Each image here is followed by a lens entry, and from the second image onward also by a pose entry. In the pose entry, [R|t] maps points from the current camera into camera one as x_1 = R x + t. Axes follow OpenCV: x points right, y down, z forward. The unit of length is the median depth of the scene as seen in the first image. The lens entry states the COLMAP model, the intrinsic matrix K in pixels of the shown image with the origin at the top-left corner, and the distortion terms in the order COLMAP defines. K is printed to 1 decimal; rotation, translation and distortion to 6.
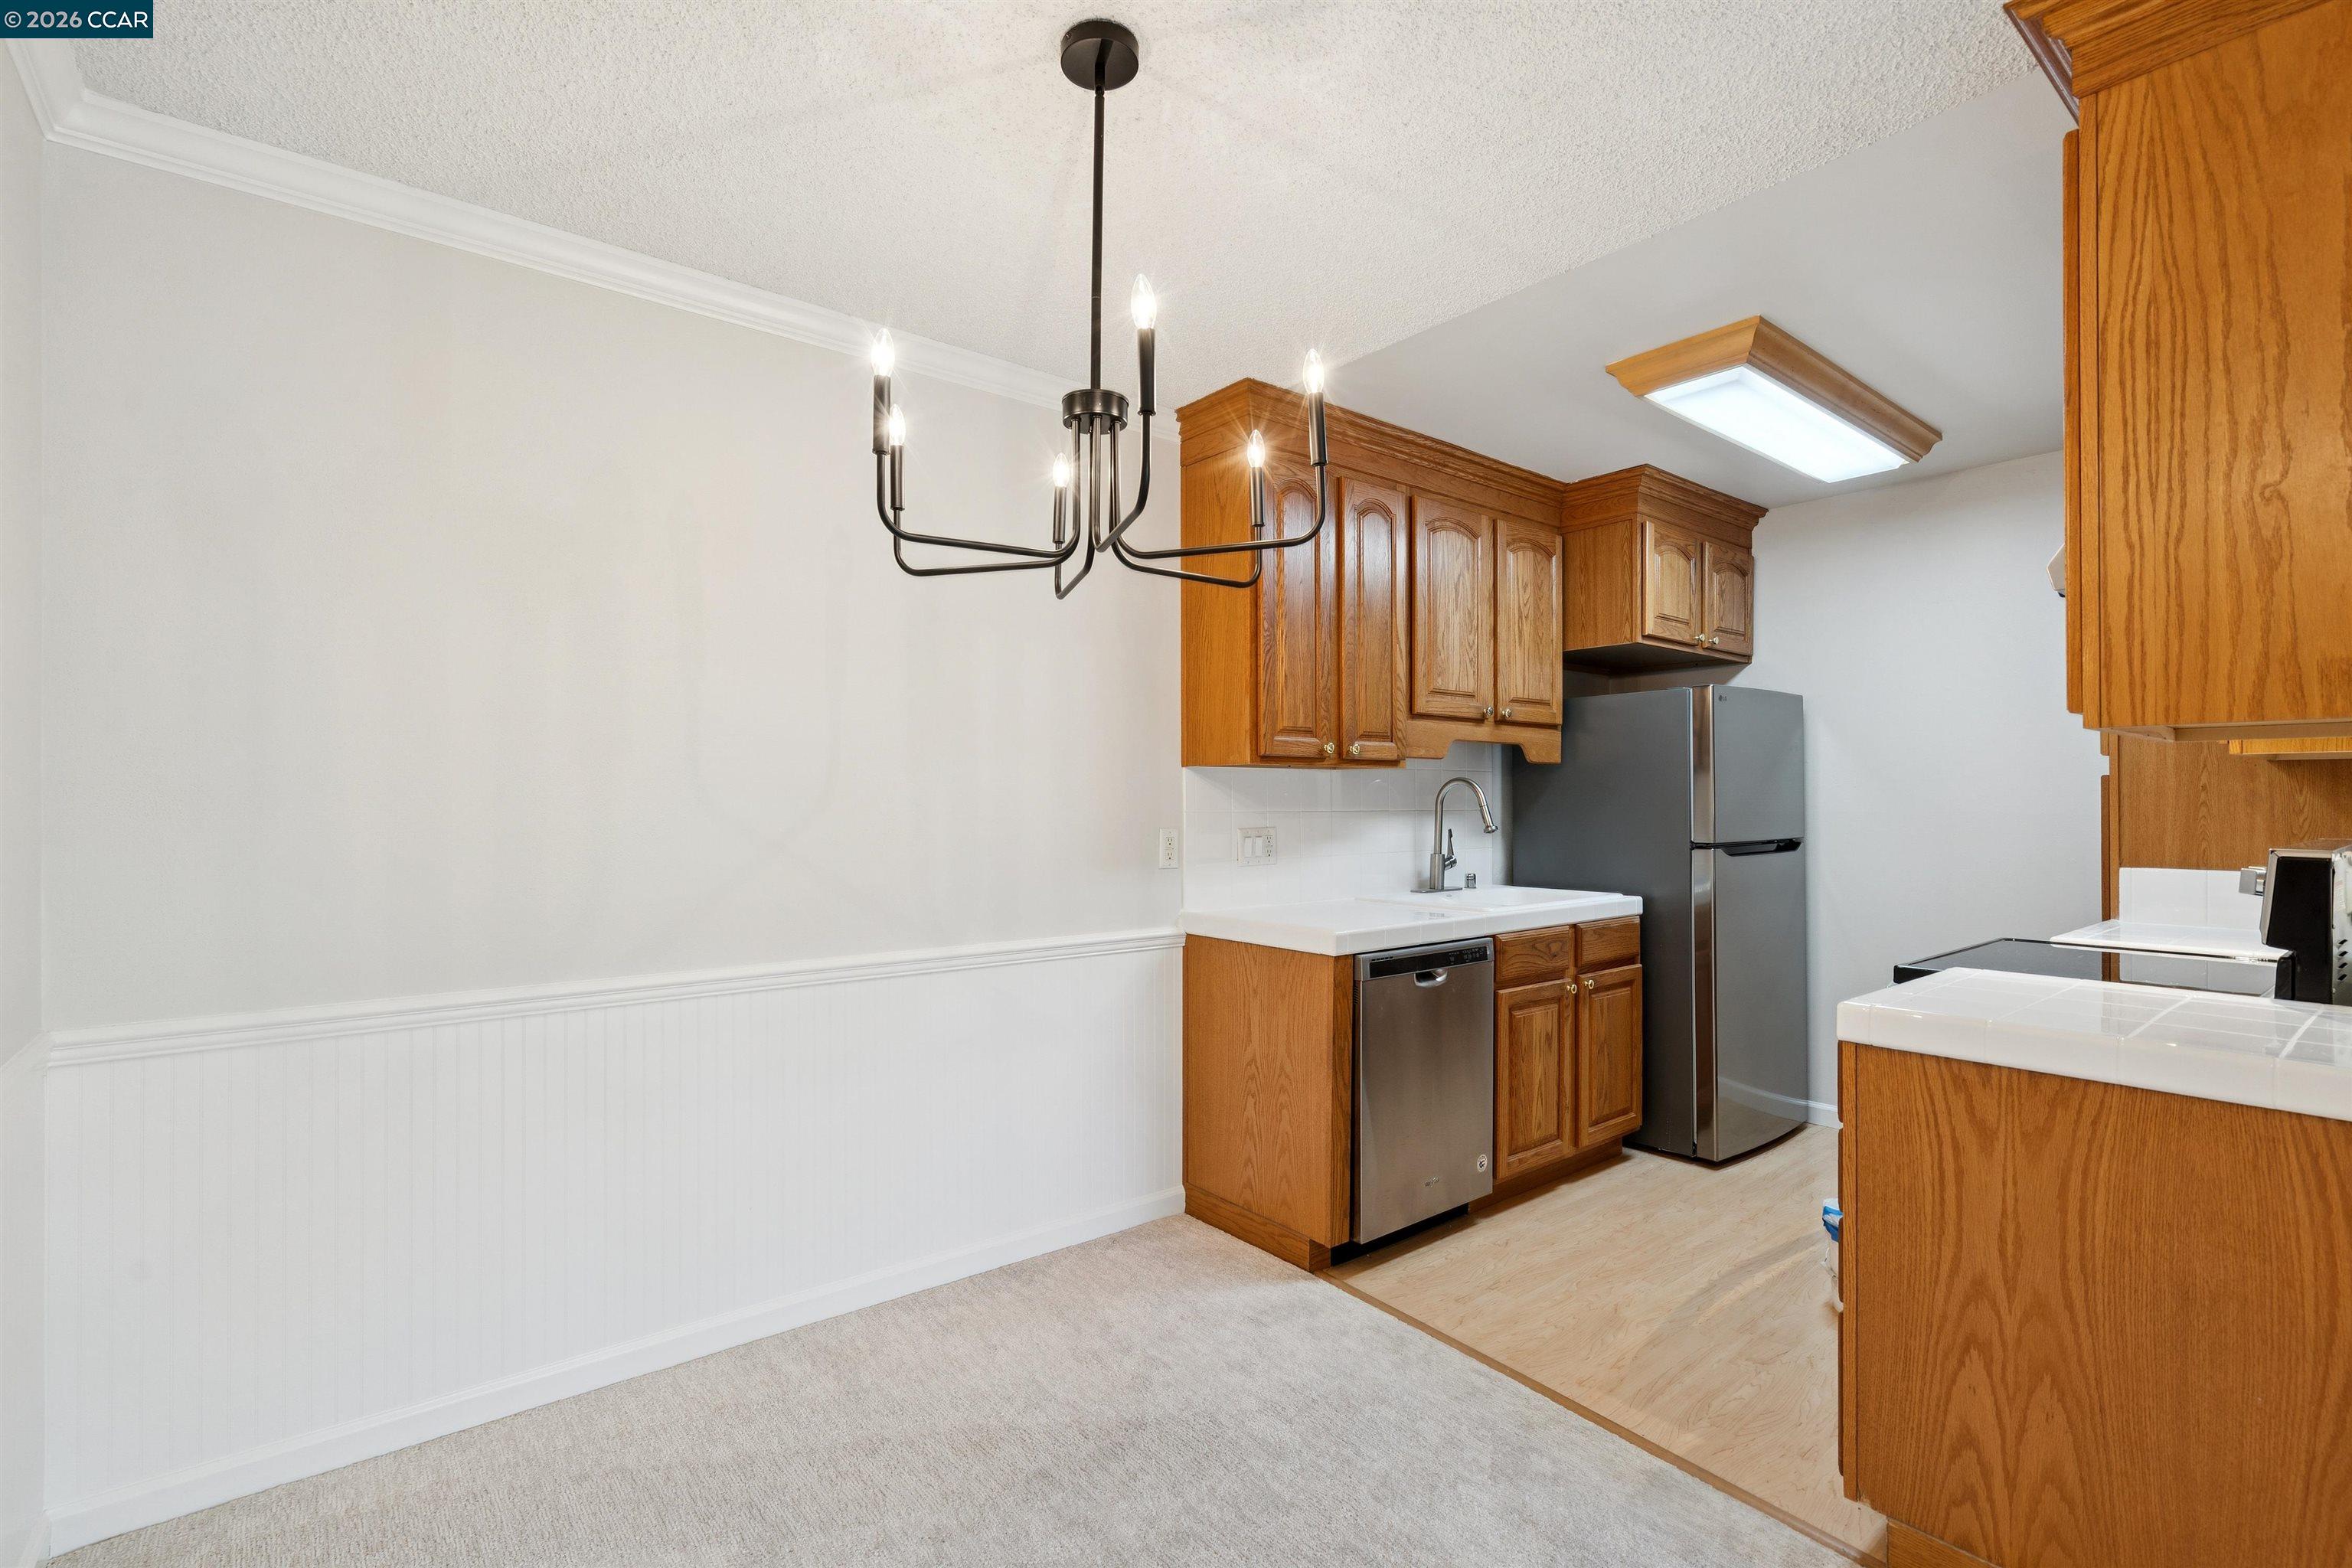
lens RADIAL K [[1077.8, 0, 1170.3], [0, 1077.8, 792.3], [0, 0, 1]] dist [-0.001048, 0.001075]
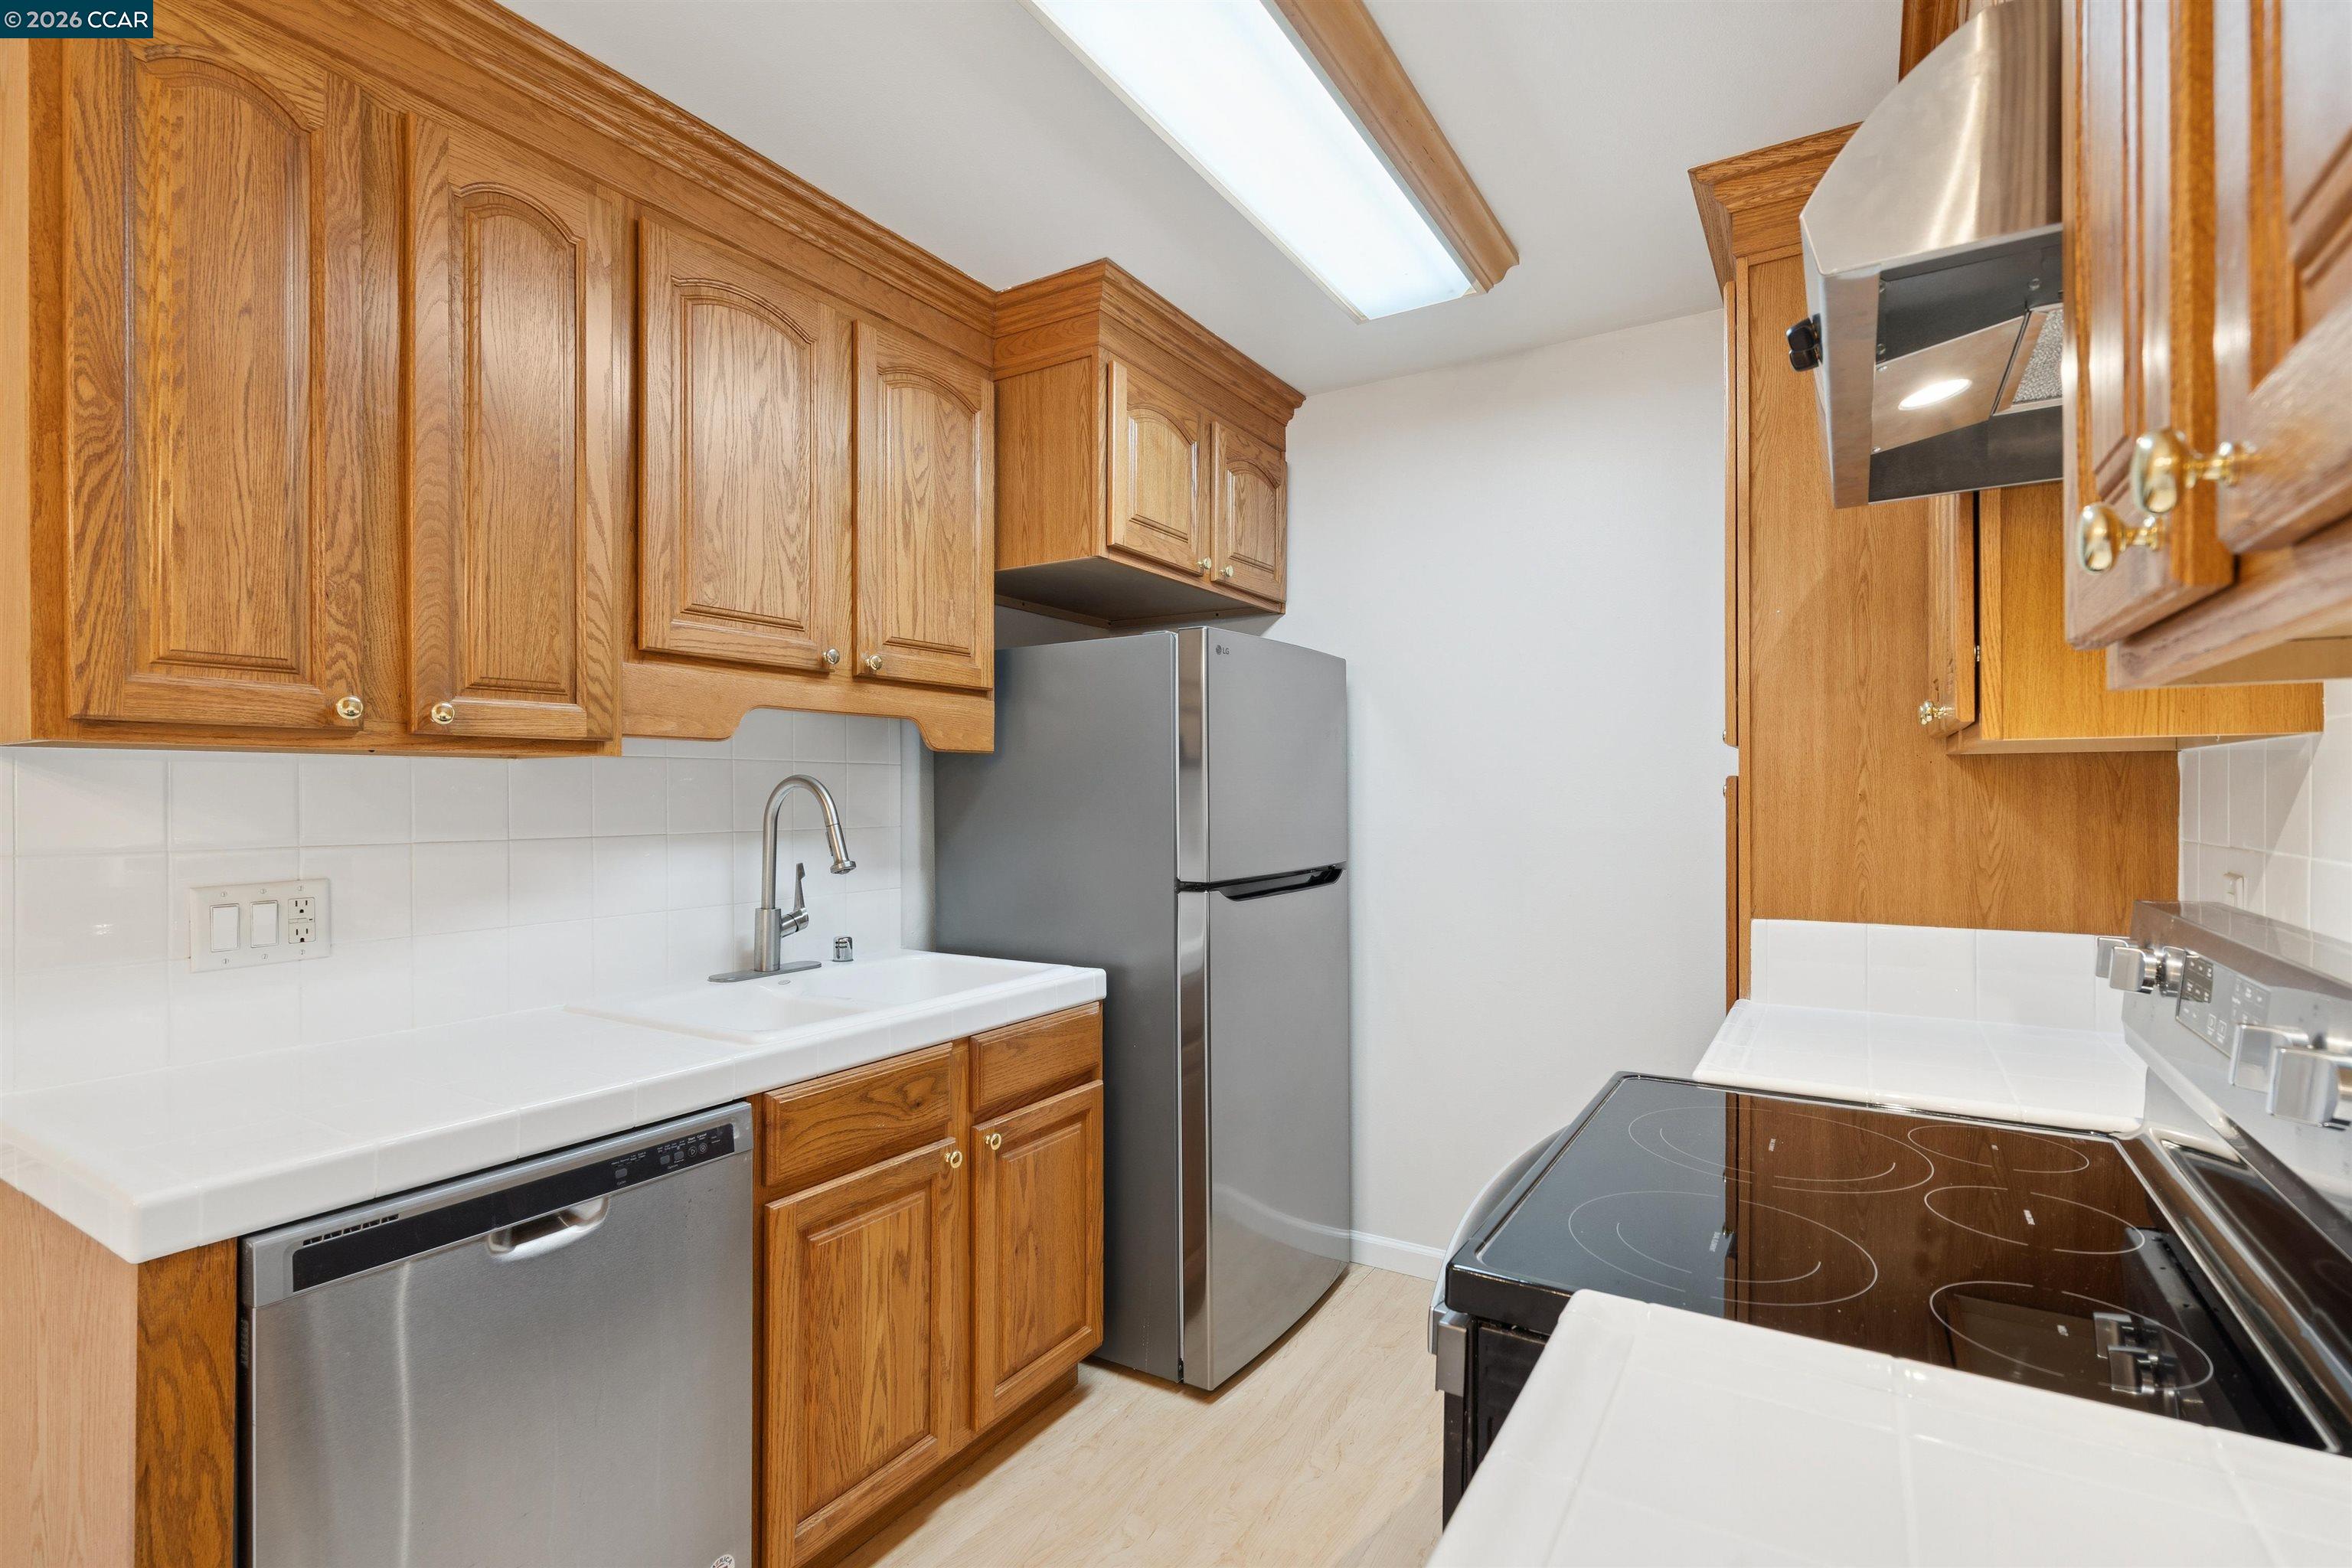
lens RADIAL K [[1105.4, 0, 1176.1], [0, 1105.4, 794.4], [0, 0, 1]] dist [-0.003970, 0.001302]
pose [[0.943259, -0.002007, 0.332053, 0.300660], [-0.000434, 0.999973, 0.007277, -0.008851], [-0.332059, -0.007008, 0.943233, 0.441017]]
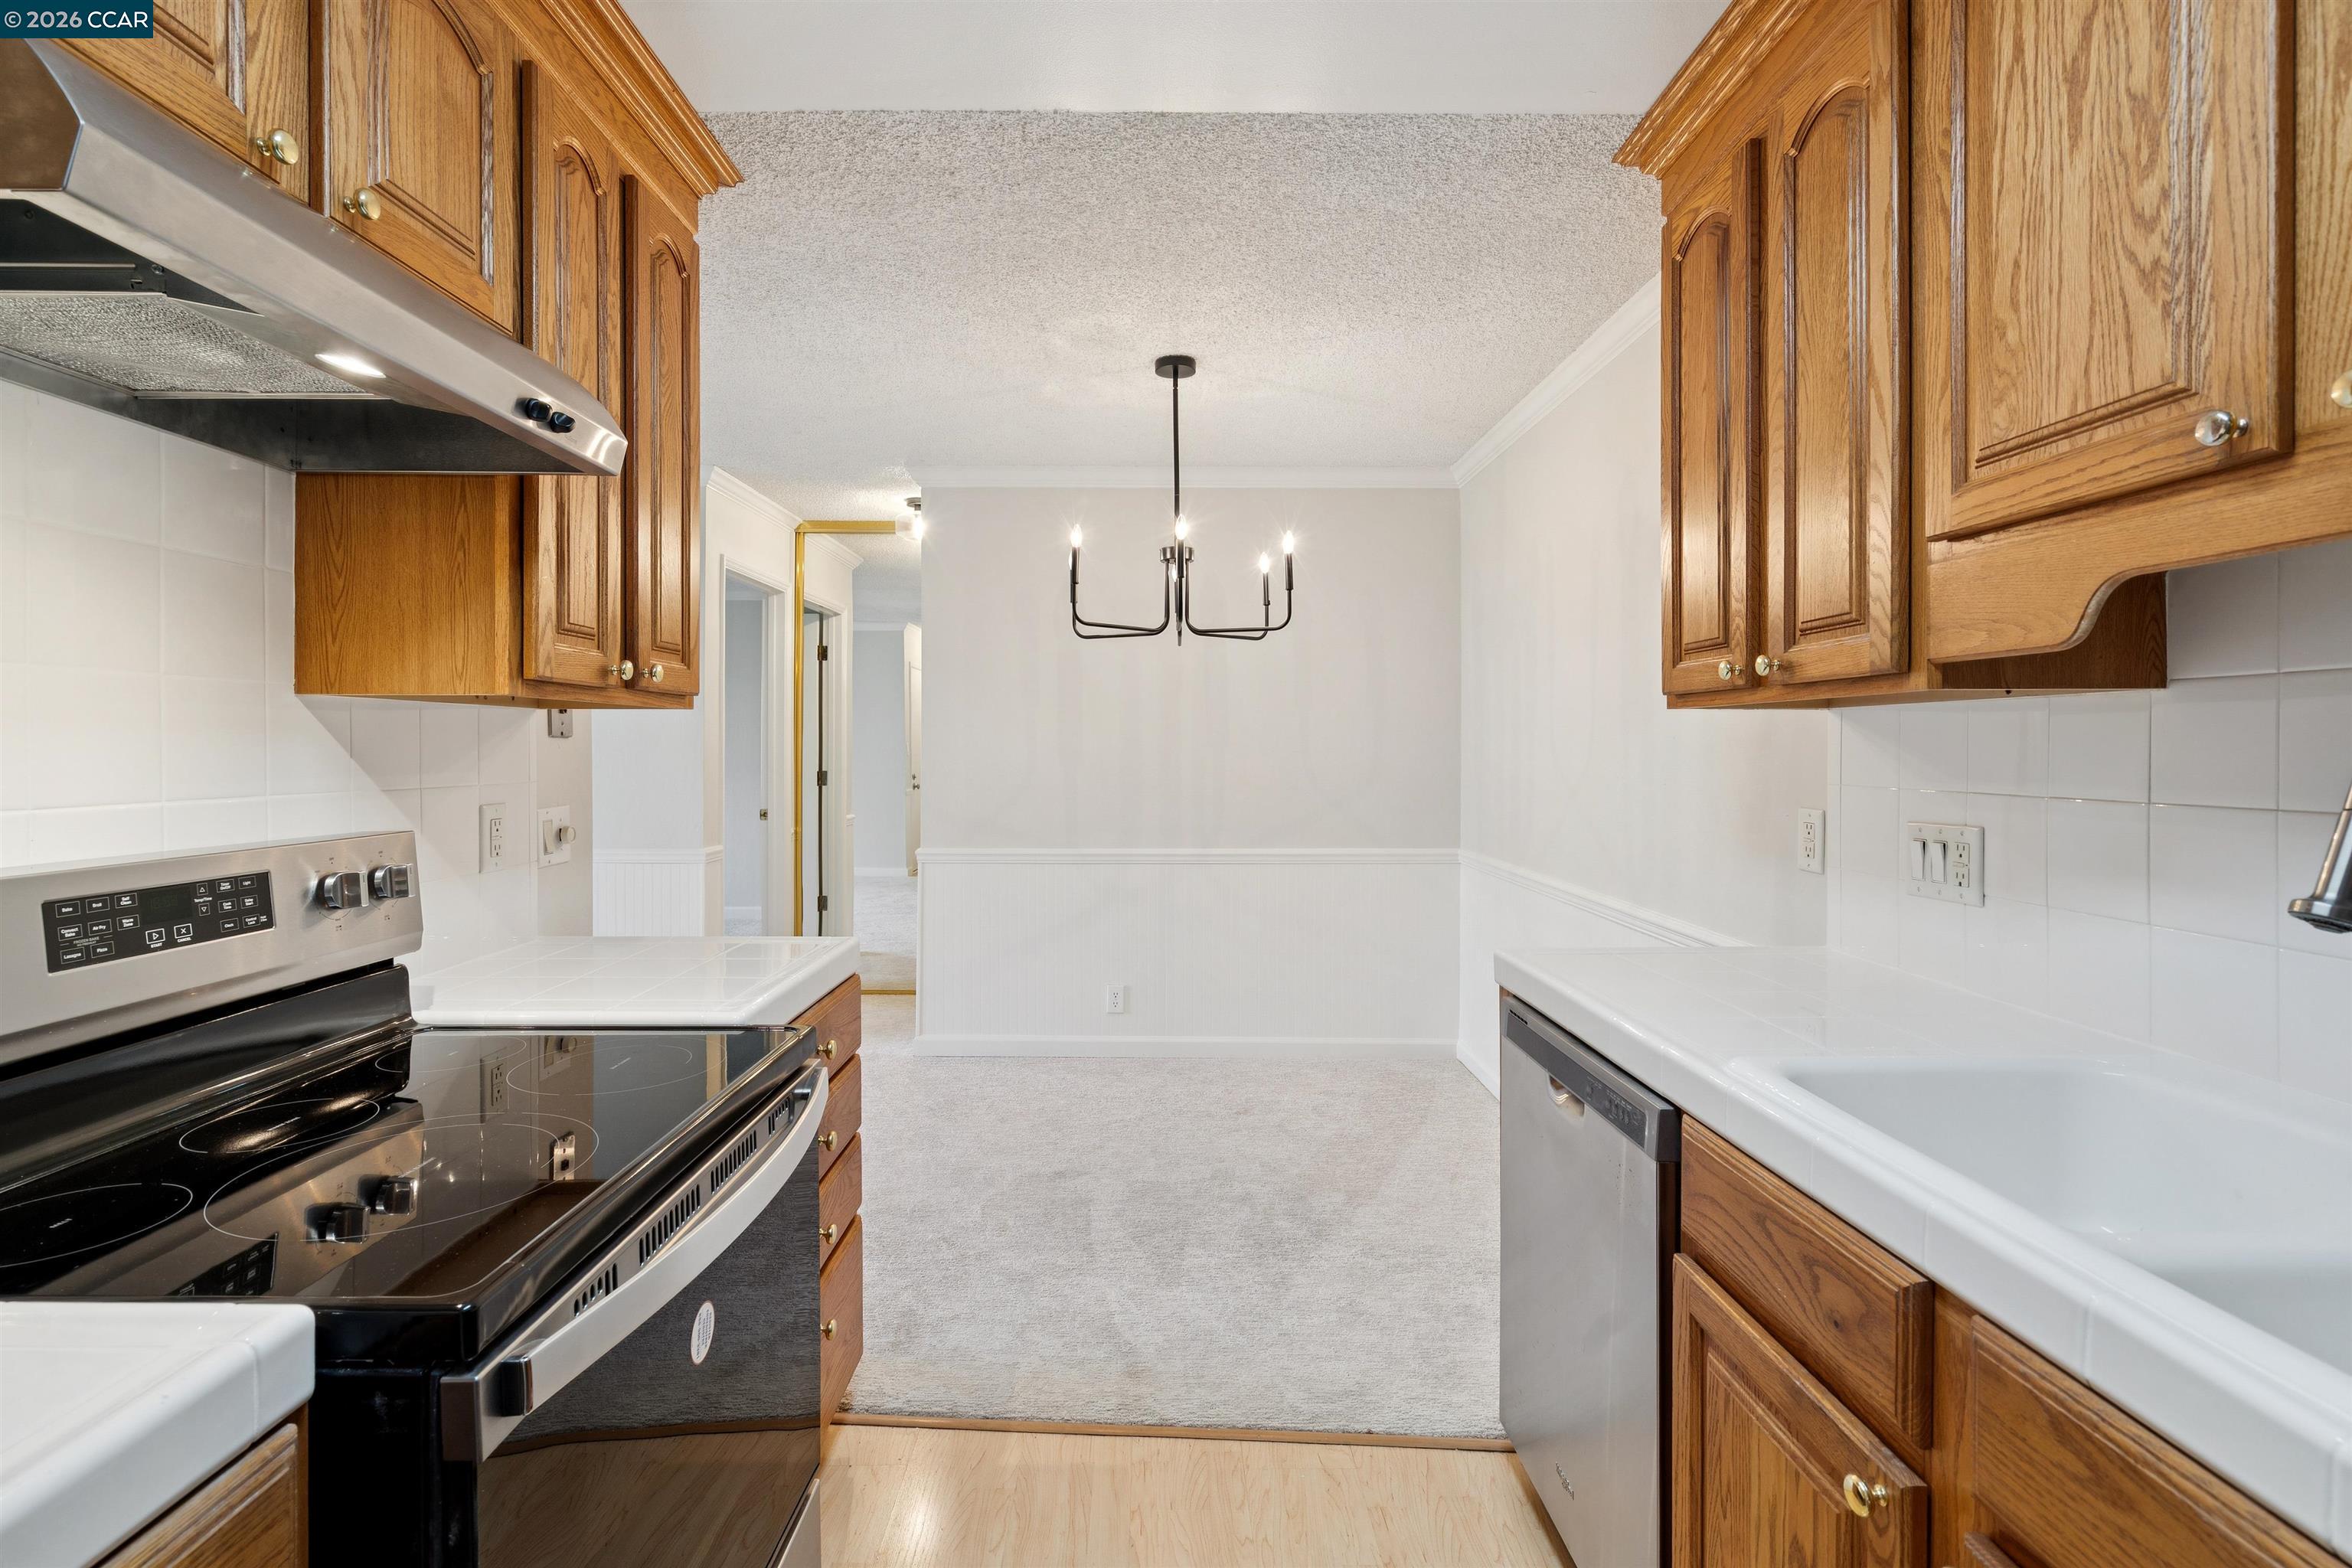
lens RADIAL K [[1079.3, 0, 1148.3], [0, 1079.3, 748.9], [0, 0, 1]] dist [-0.000544, 0.000128]
pose [[-0.632435, 0.001225, -0.774612, 0.709180], [0.006550, 0.999971, -0.003767, -0.001945], [0.774586, -0.007456, -0.632425, 1.060720]]
